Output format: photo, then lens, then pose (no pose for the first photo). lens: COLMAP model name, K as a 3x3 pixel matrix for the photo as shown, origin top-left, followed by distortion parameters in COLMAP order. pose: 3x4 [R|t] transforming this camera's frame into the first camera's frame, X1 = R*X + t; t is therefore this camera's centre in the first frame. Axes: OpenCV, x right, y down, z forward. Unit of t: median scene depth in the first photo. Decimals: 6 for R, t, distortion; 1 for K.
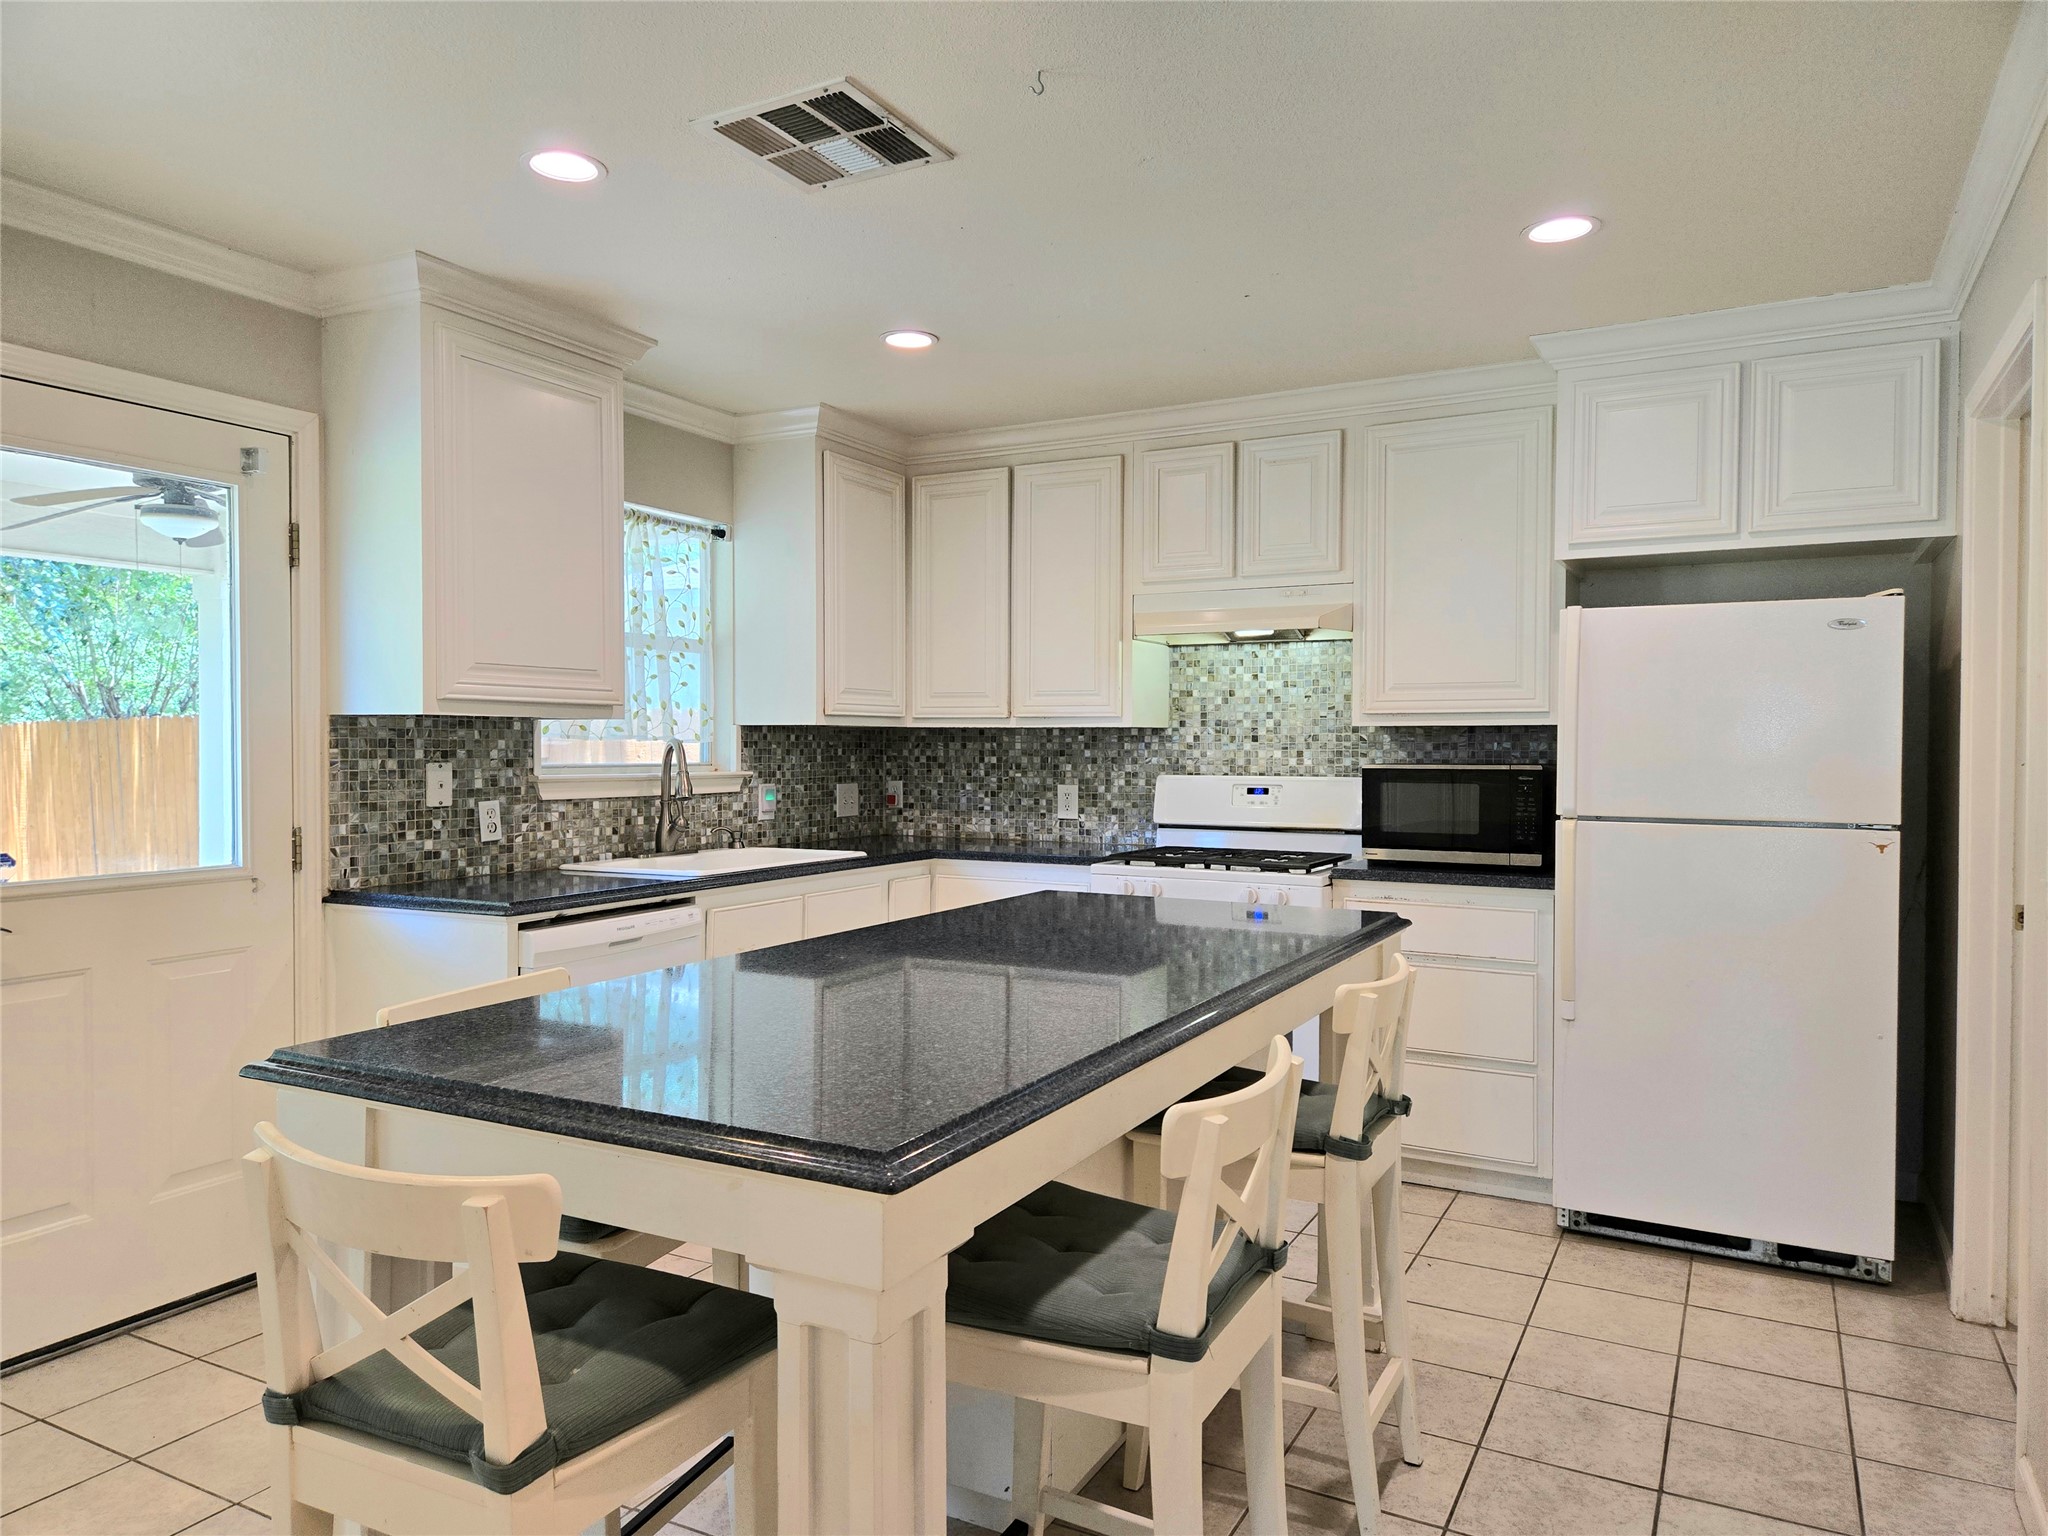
lens RADIAL K [[1366.8, 0, 1019.6], [0, 1366.8, 763.8], [0, 0, 1]] dist [0.078735, -0.067685]
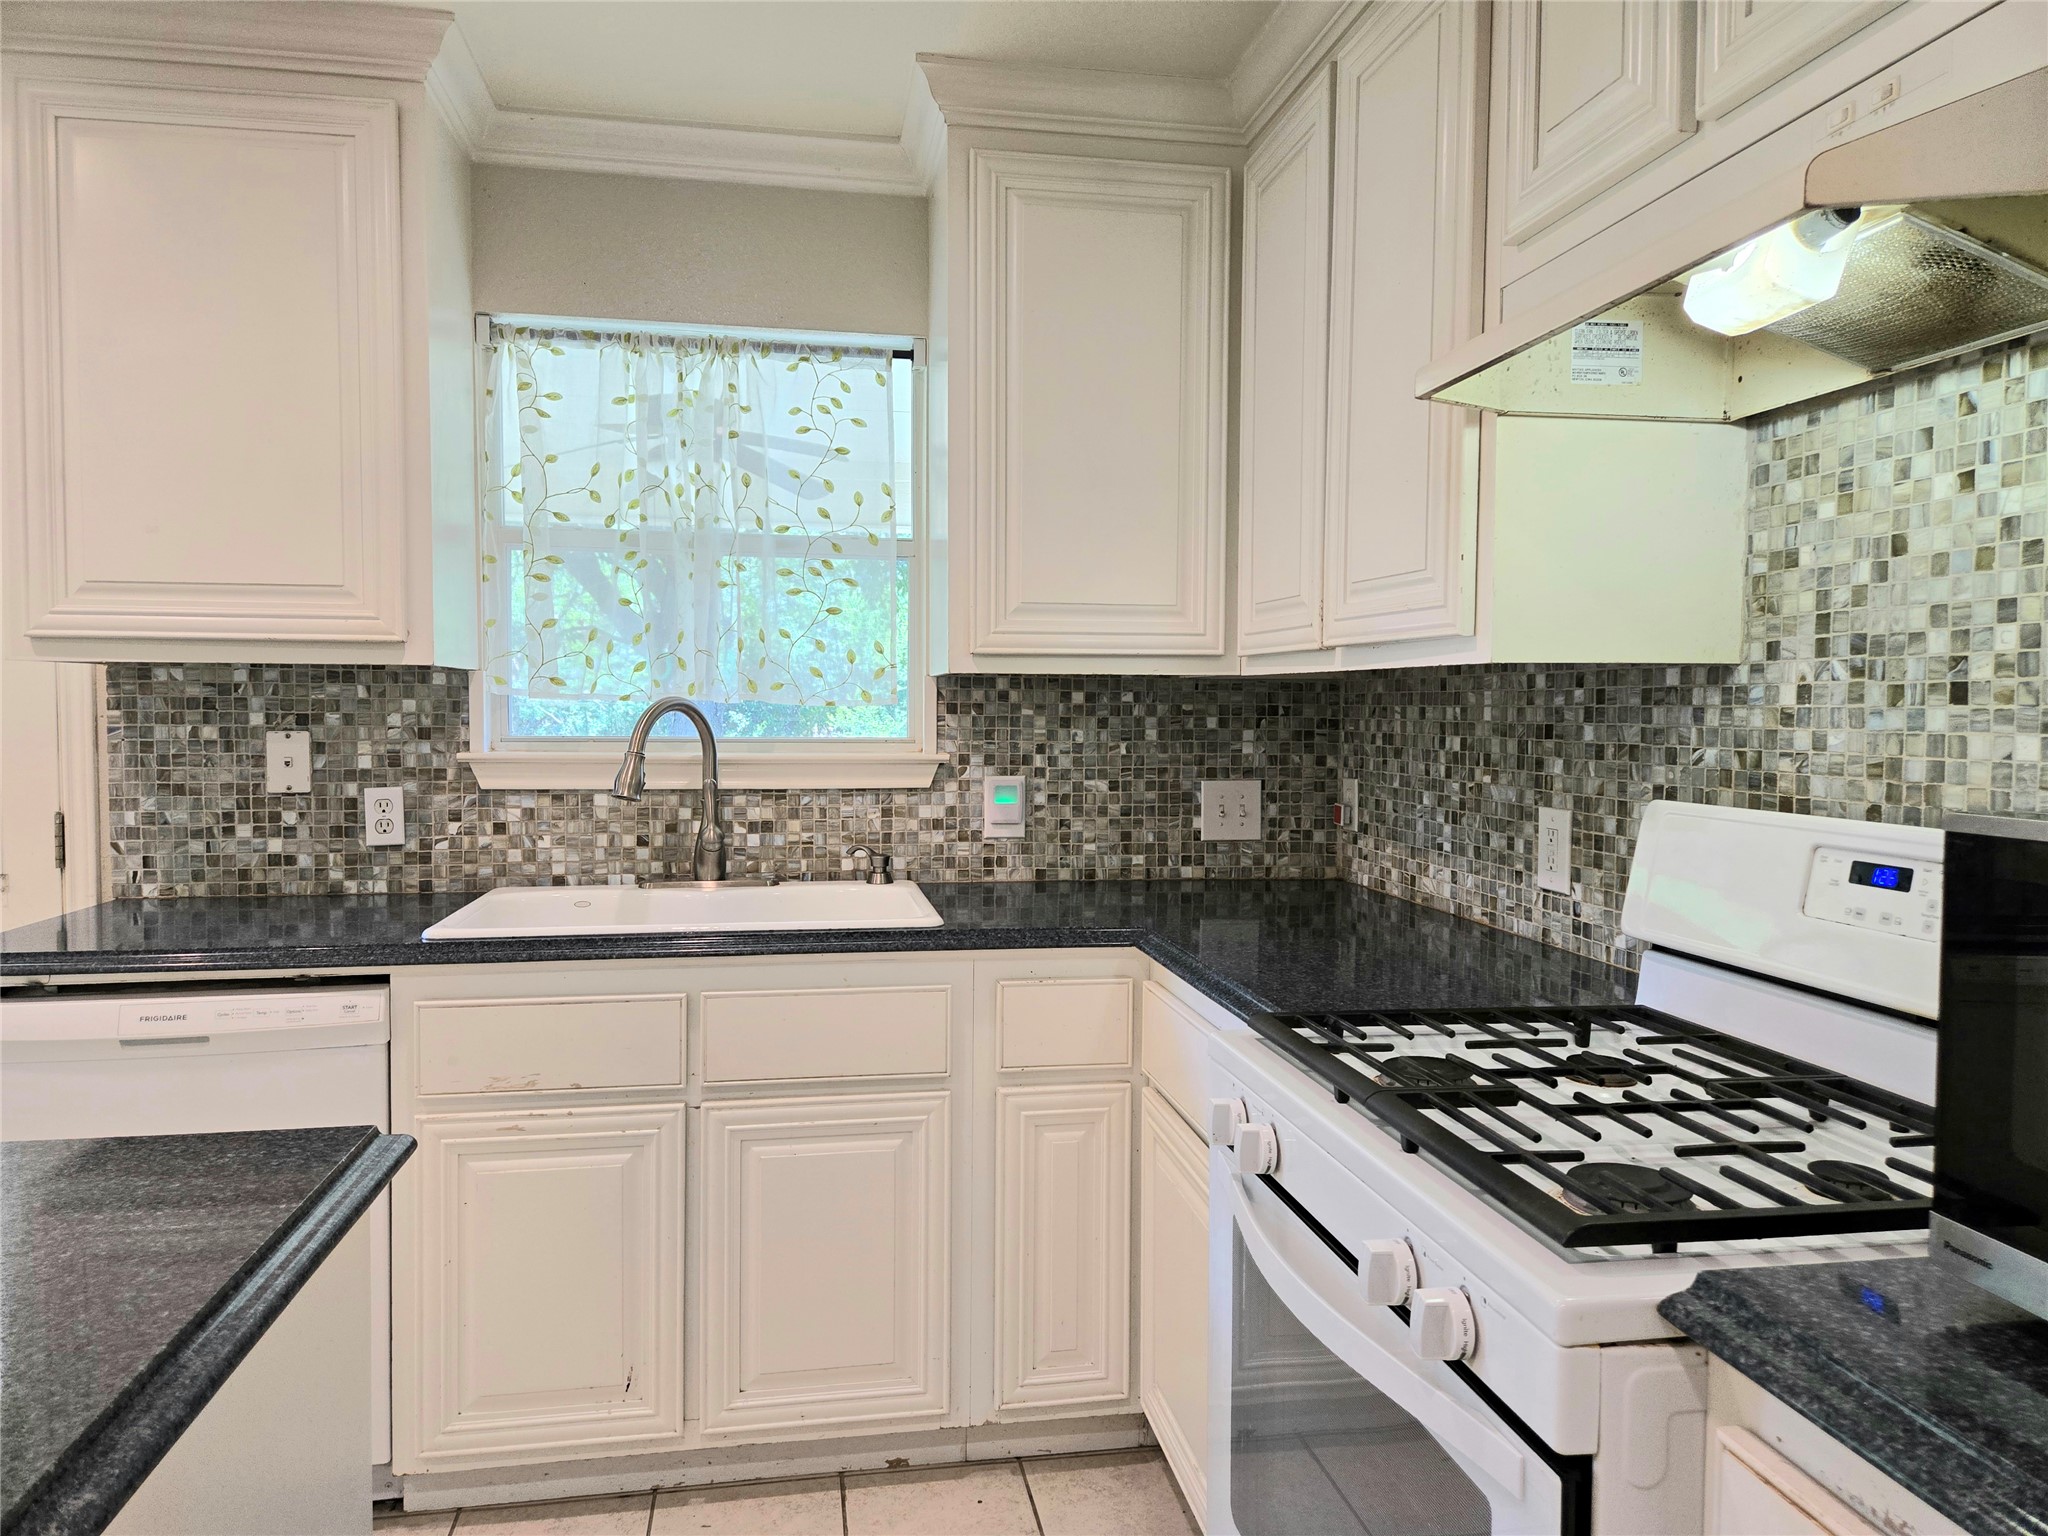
lens RADIAL K [[1366.8, 0, 1019.6], [0, 1366.8, 763.8], [0, 0, 1]] dist [0.078735, -0.067685]
pose [[0.607570, 0.035302, -0.793481, 0.298512], [-0.015324, 0.999347, 0.032727, -0.010424], [0.794118, -0.007725, 0.607714, 0.688361]]
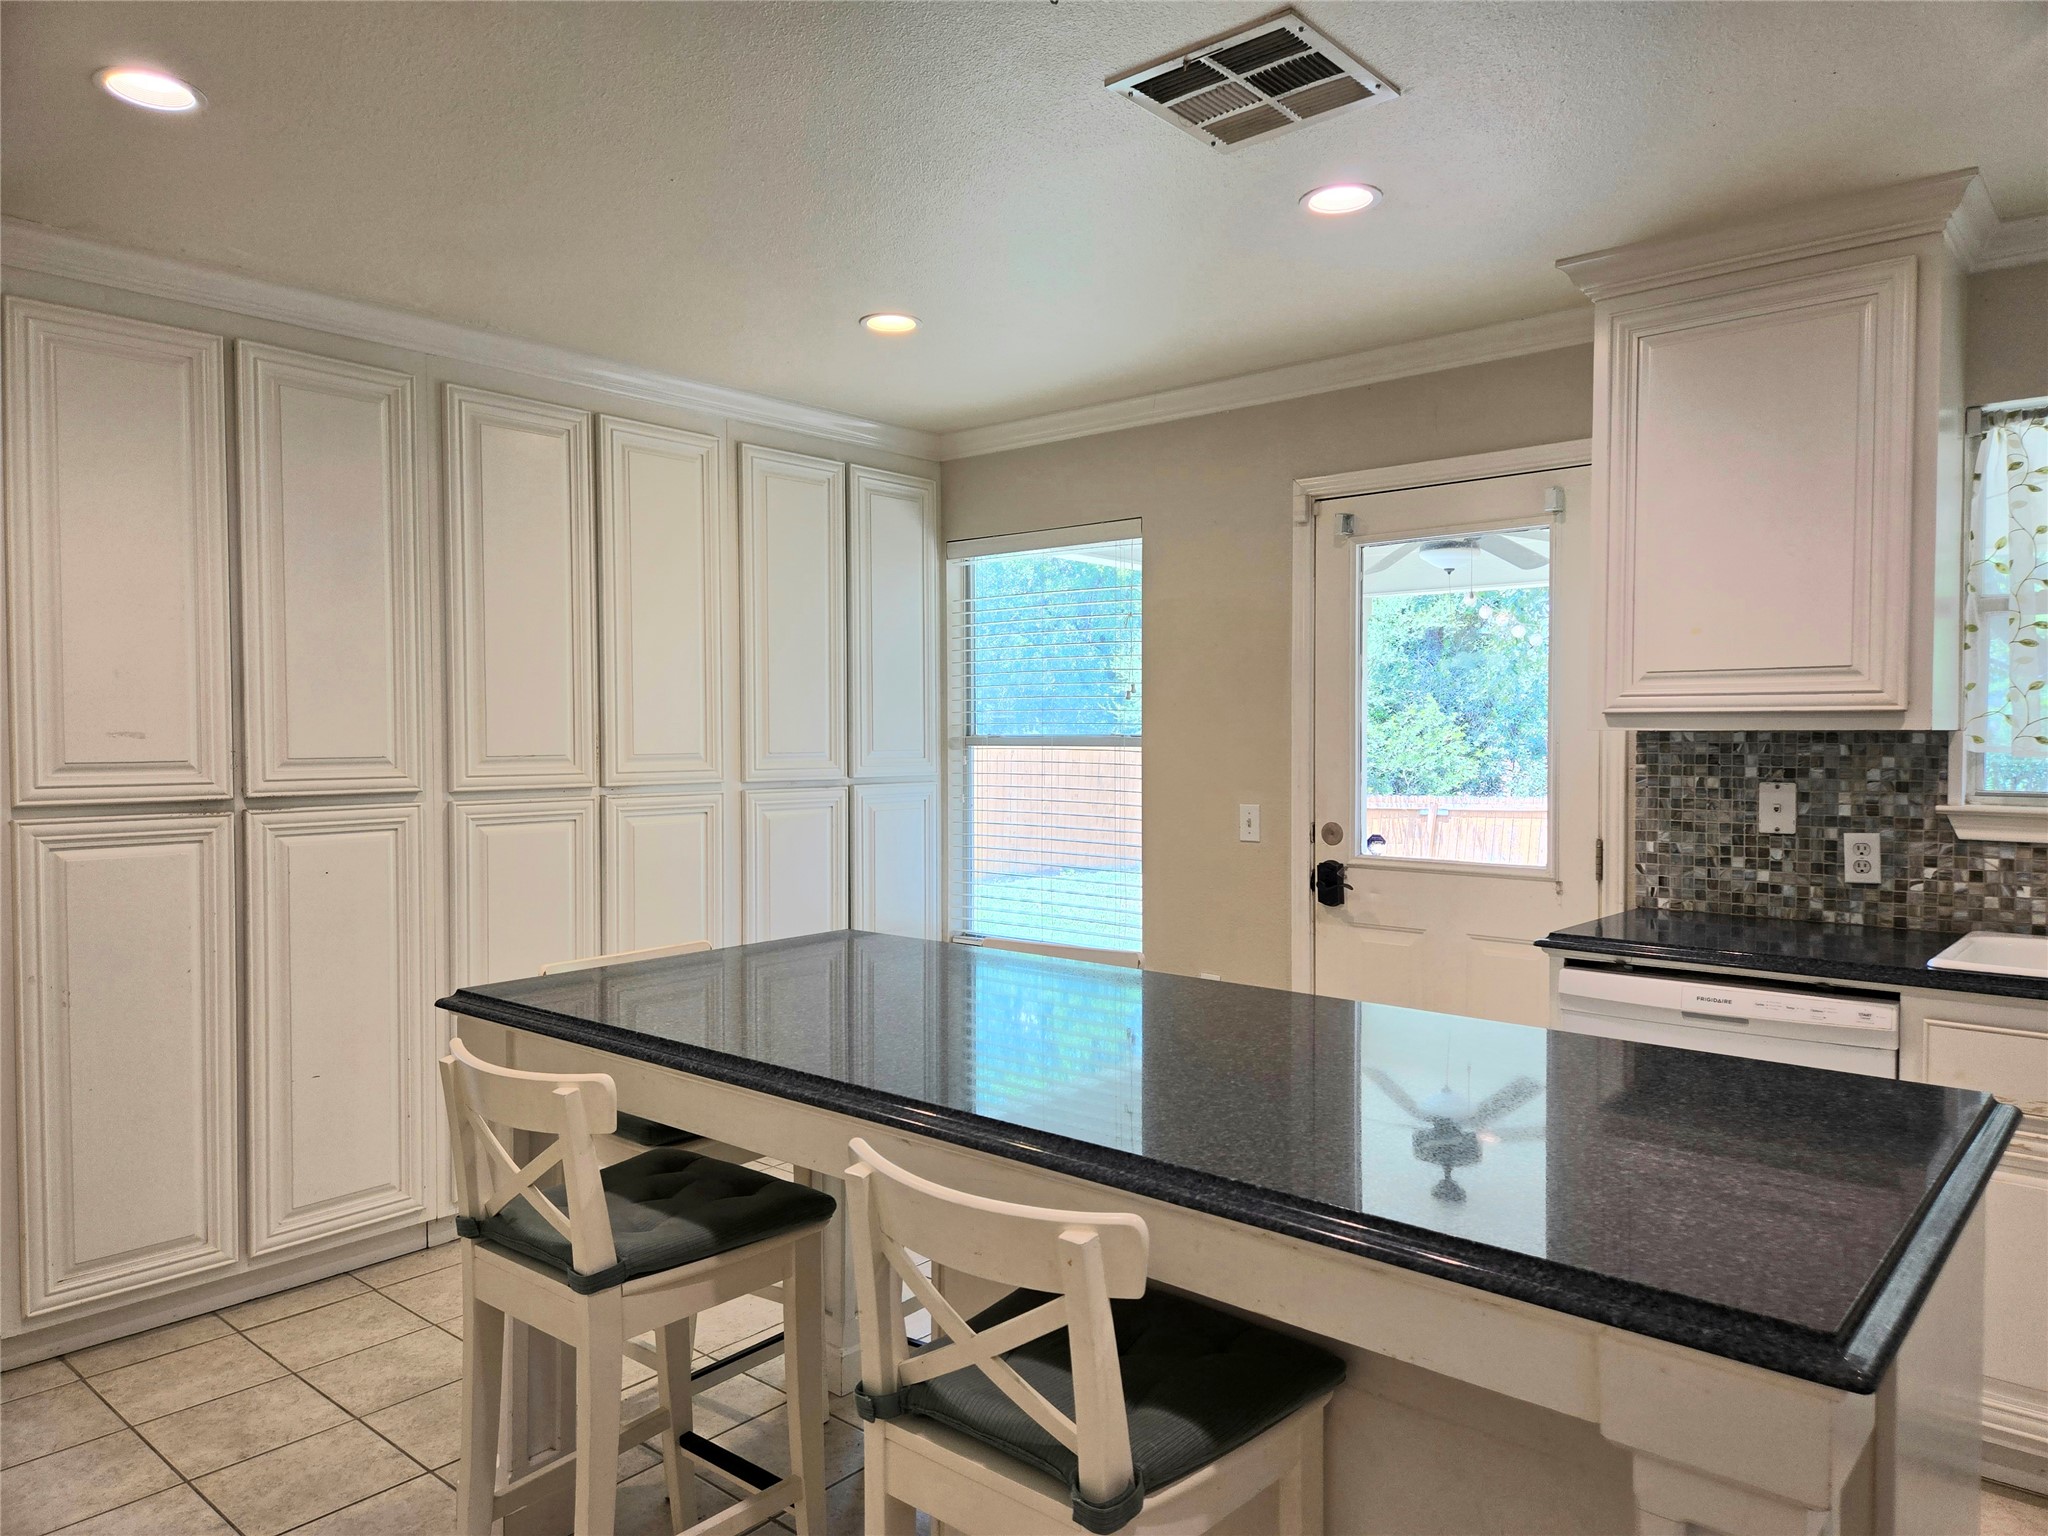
lens RADIAL K [[1366.8, 0, 1019.6], [0, 1366.8, 763.8], [0, 0, 1]] dist [0.078735, -0.067685]
pose [[-0.224864, 0.019062, -0.974204, 0.422777], [-0.014771, 0.999627, 0.022969, -0.020272], [0.974278, 0.019555, -0.224498, 0.584257]]
